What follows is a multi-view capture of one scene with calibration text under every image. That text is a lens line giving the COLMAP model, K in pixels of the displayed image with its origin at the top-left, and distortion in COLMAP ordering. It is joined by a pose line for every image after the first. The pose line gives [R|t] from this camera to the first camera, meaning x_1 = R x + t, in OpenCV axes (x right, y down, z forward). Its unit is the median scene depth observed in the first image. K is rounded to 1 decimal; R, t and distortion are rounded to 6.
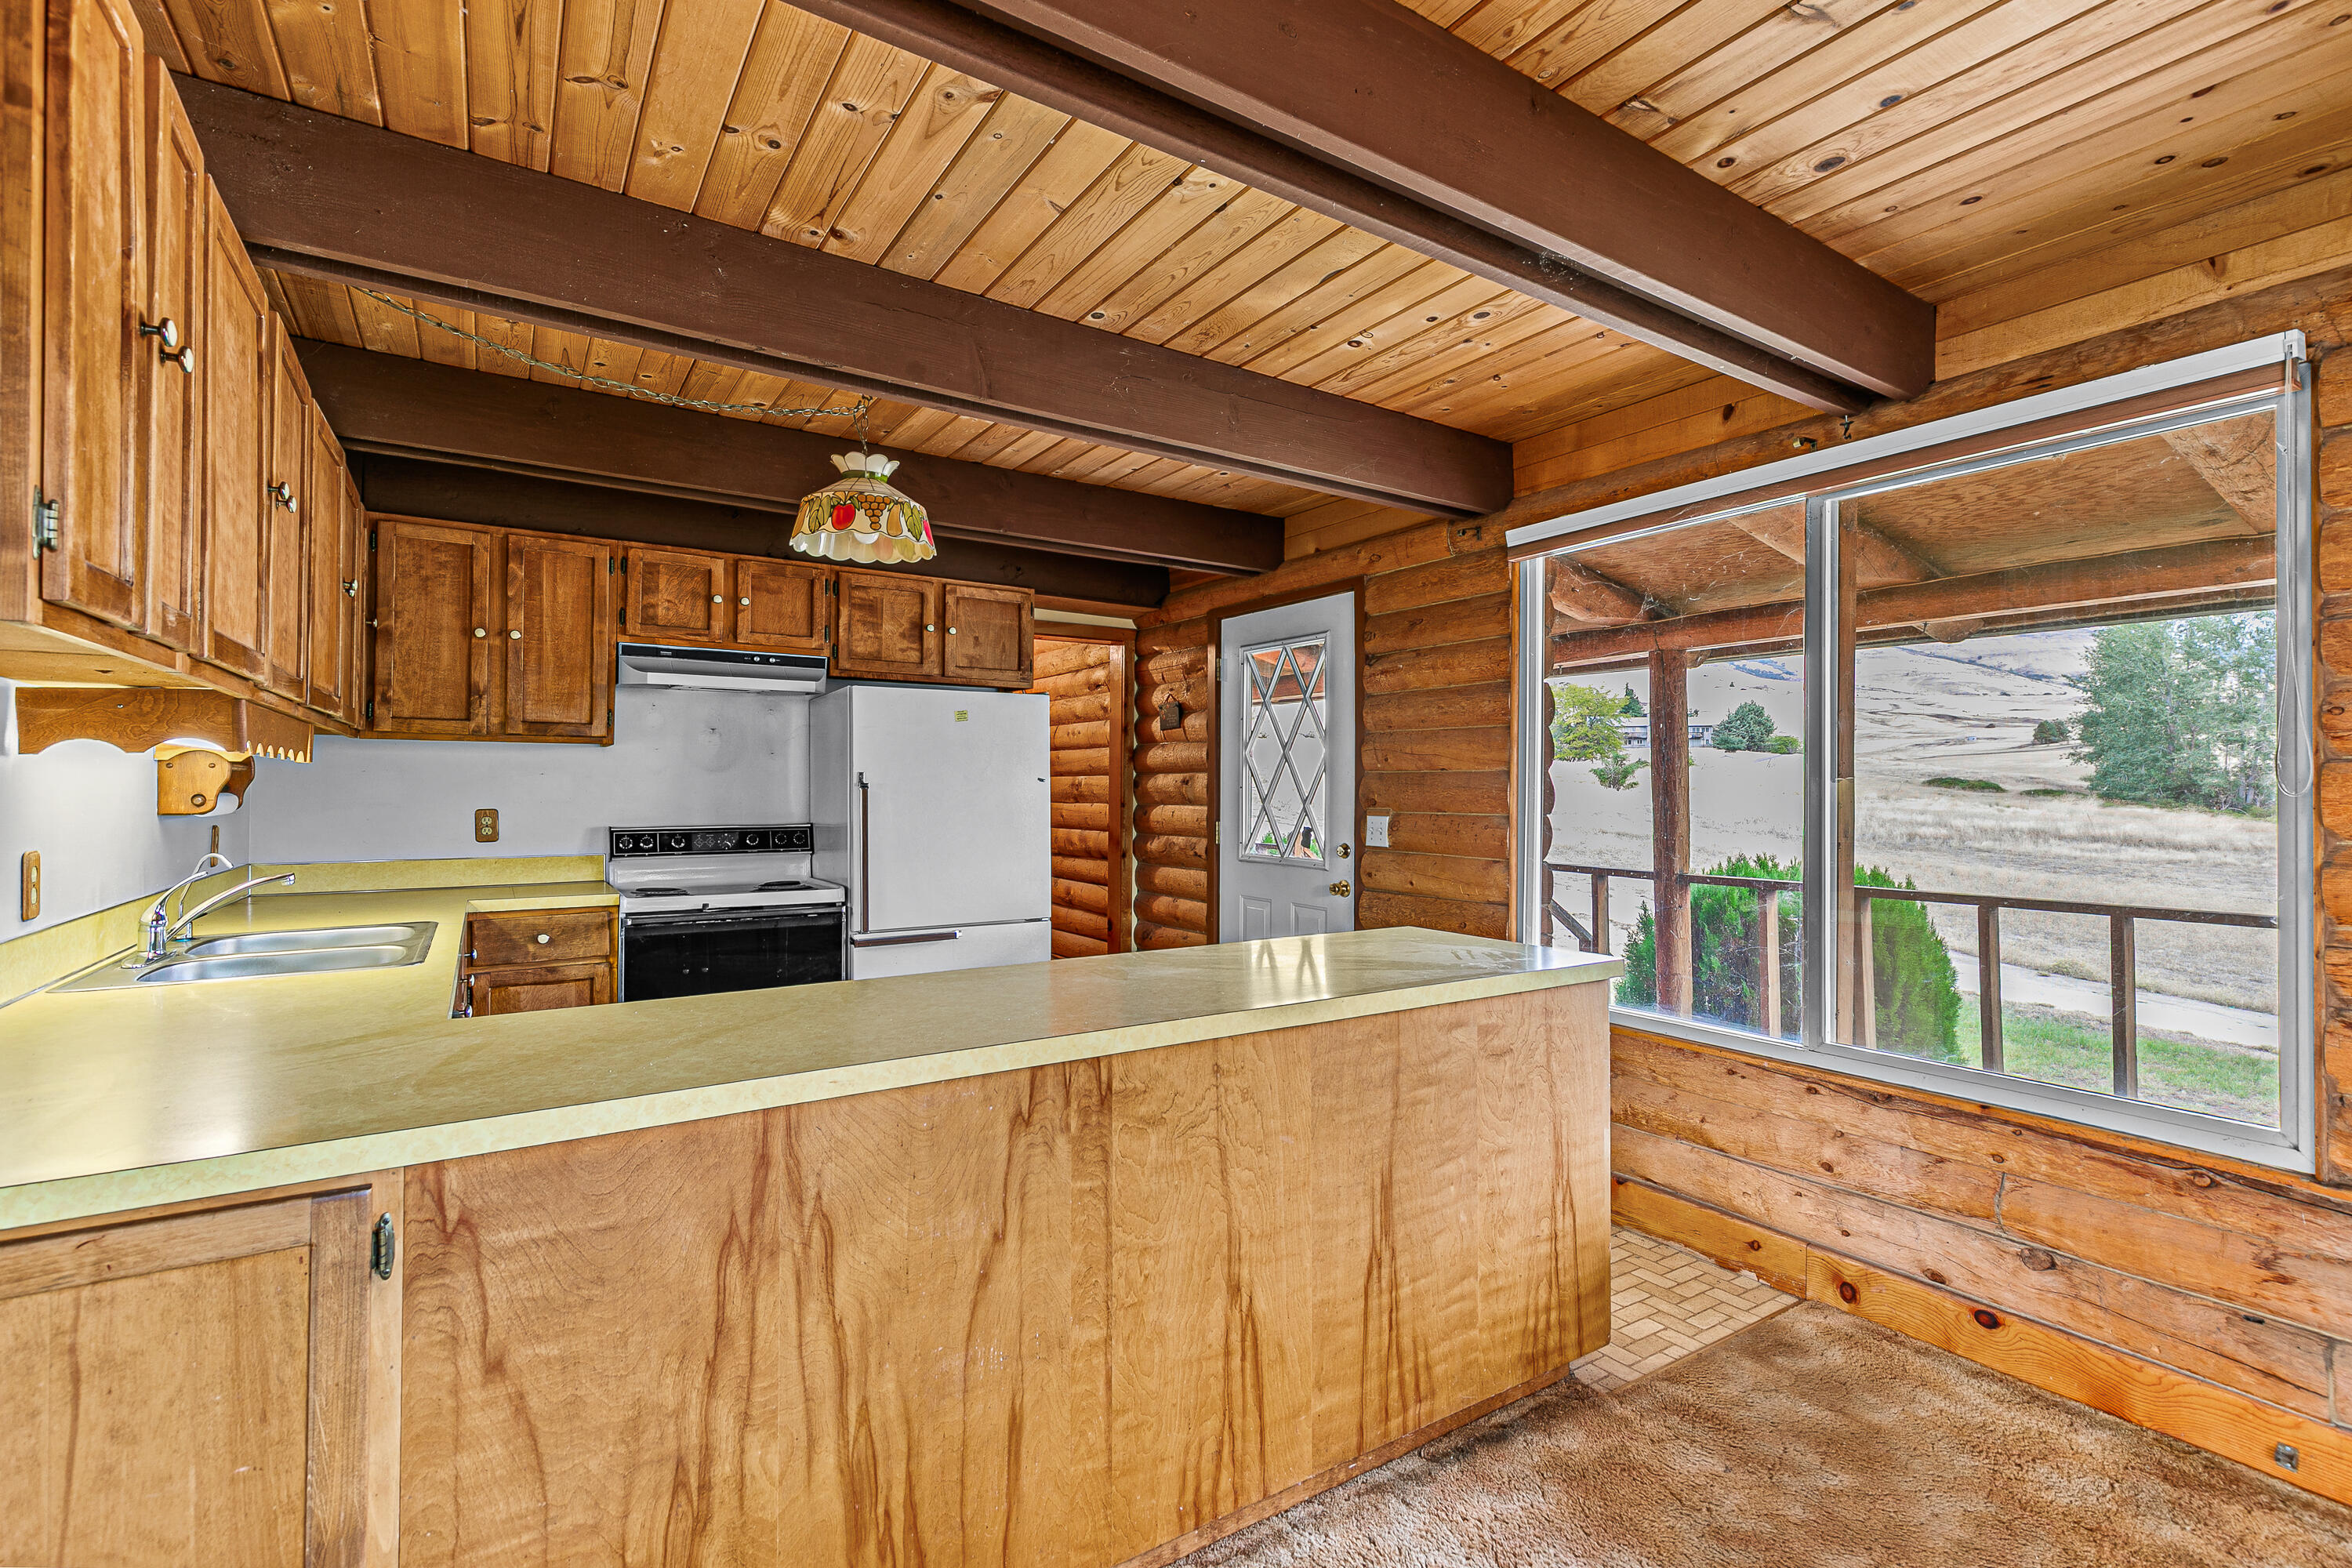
lens RADIAL K [[1064.5, 0, 1184.7], [0, 1064.5, 794.1], [0, 0, 1]] dist [0.000649, 0.000058]
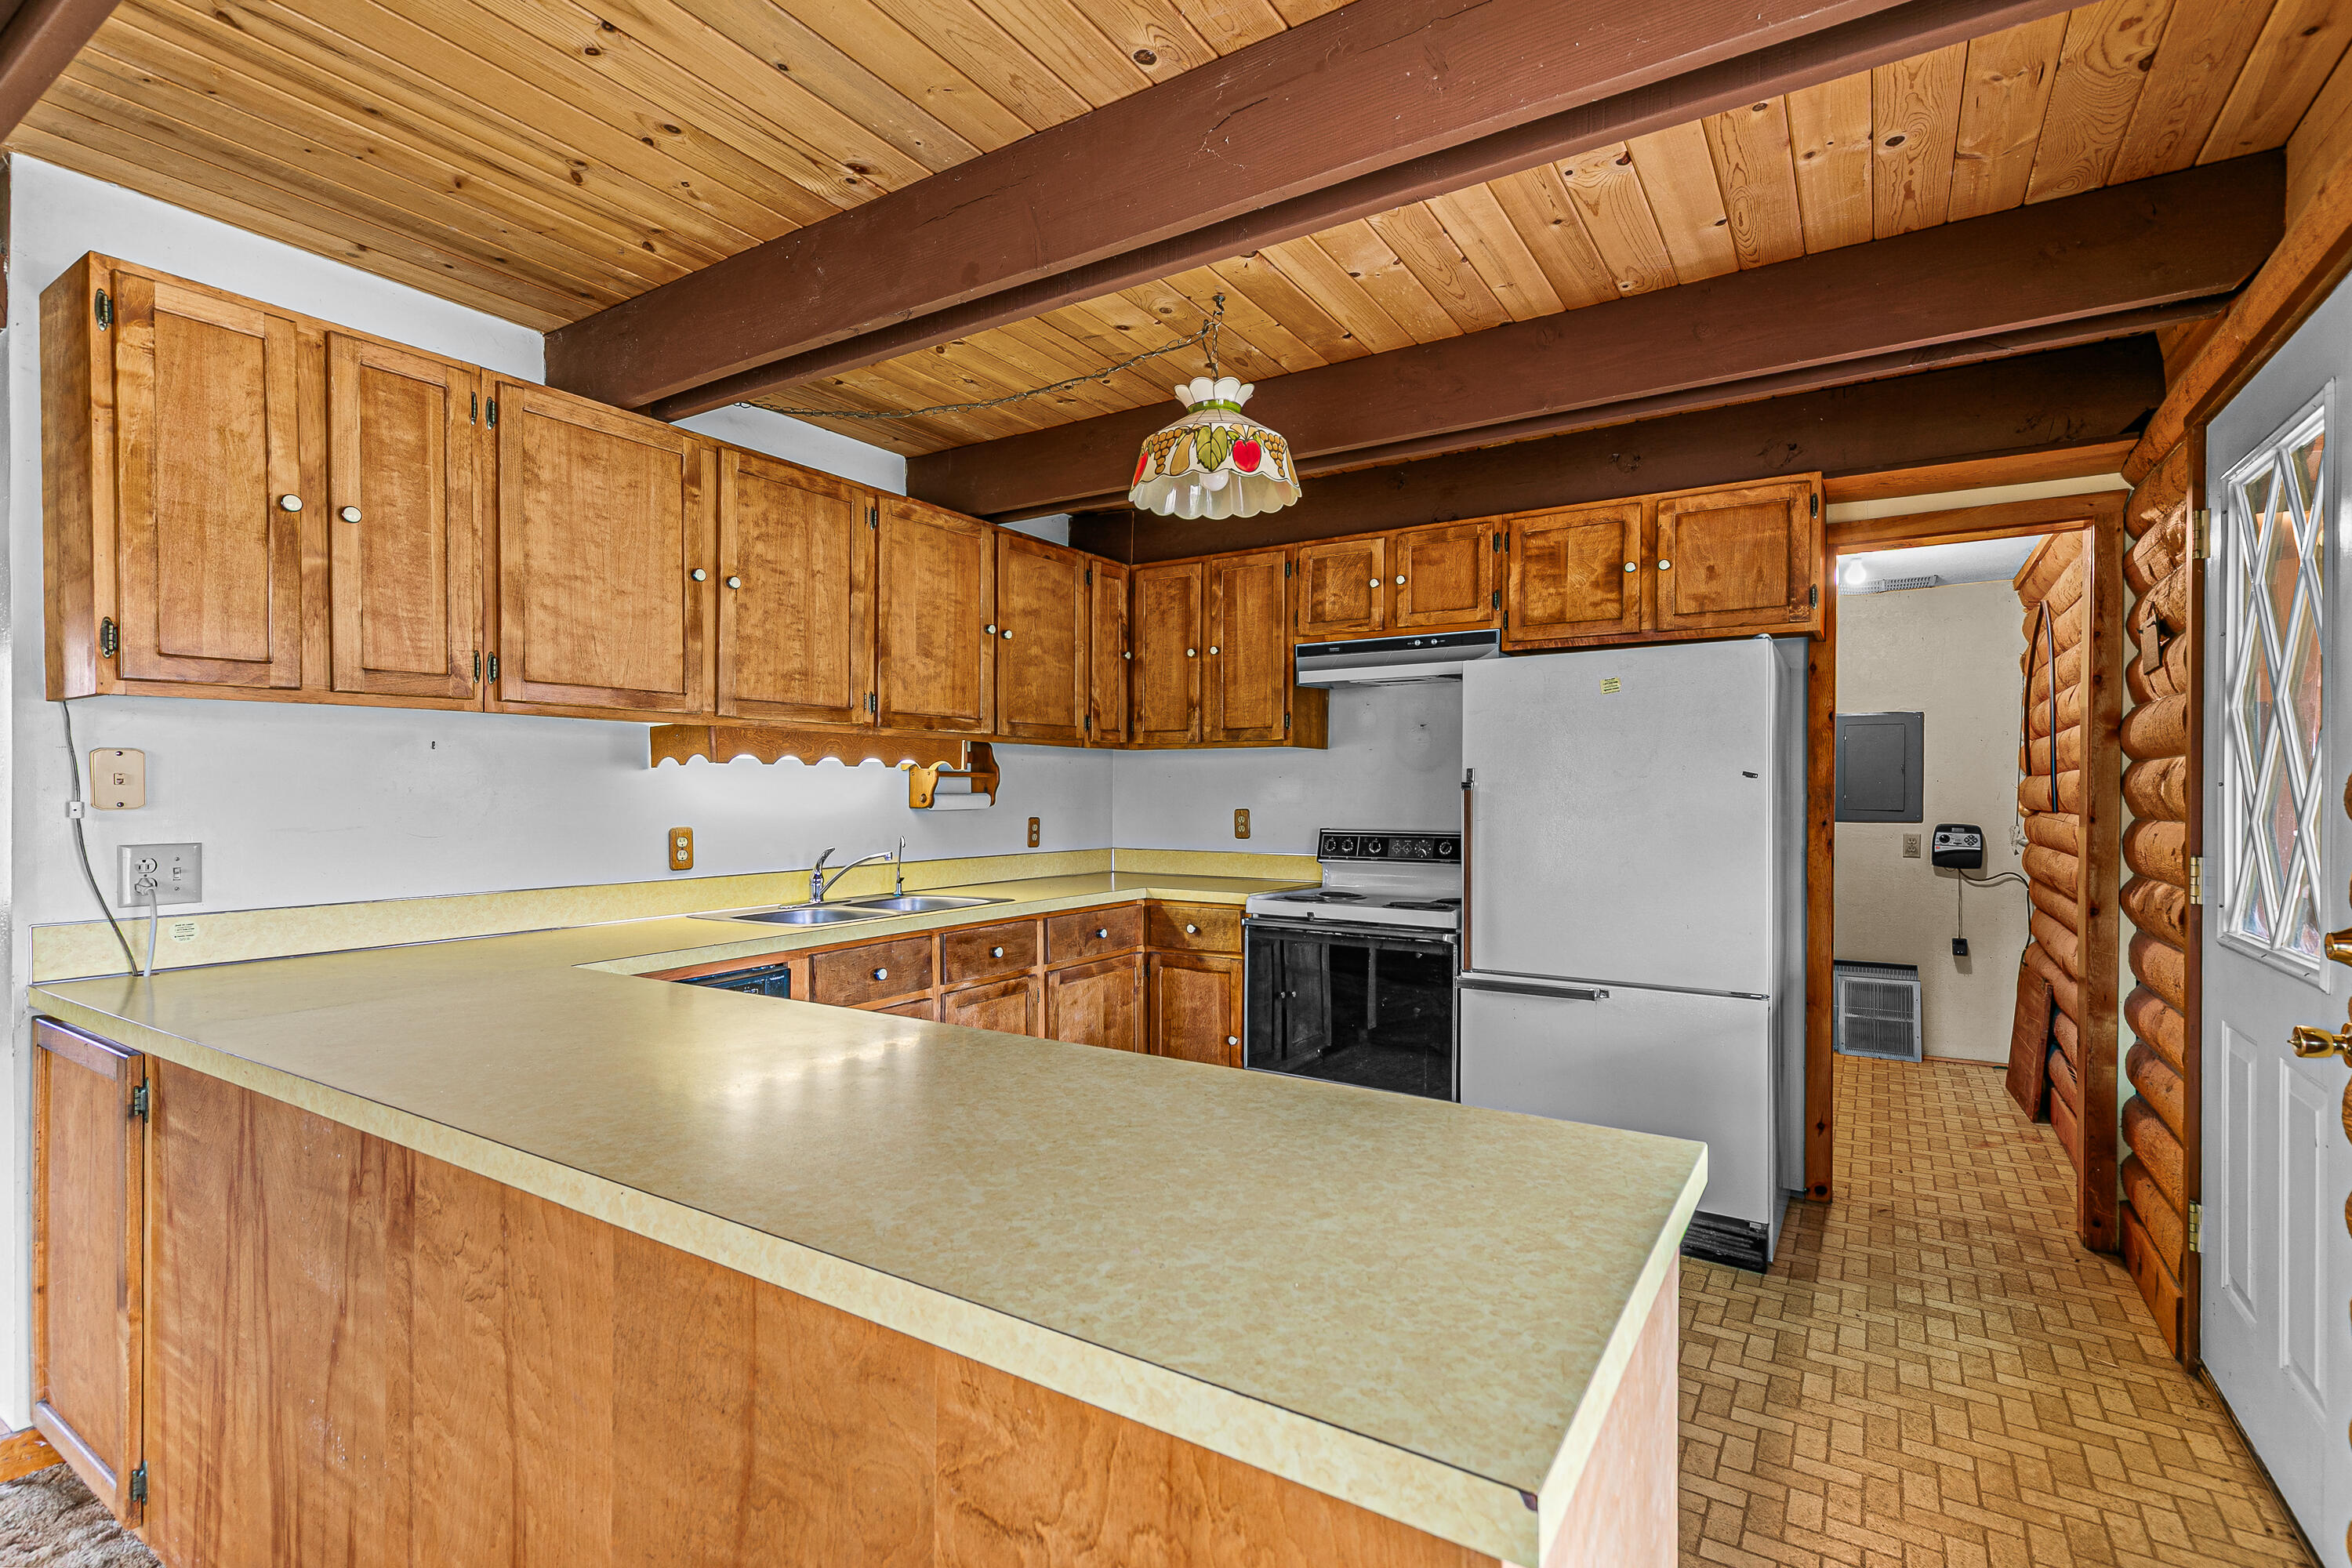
lens RADIAL K [[1064.5, 0, 1184.7], [0, 1064.5, 794.1], [0, 0, 1]] dist [0.000649, 0.000058]
pose [[0.412778, -0.000883, -0.910831, 0.321966], [-0.005283, 0.999980, -0.003364, 0.002350], [0.910816, 0.006200, 0.412766, 0.466185]]
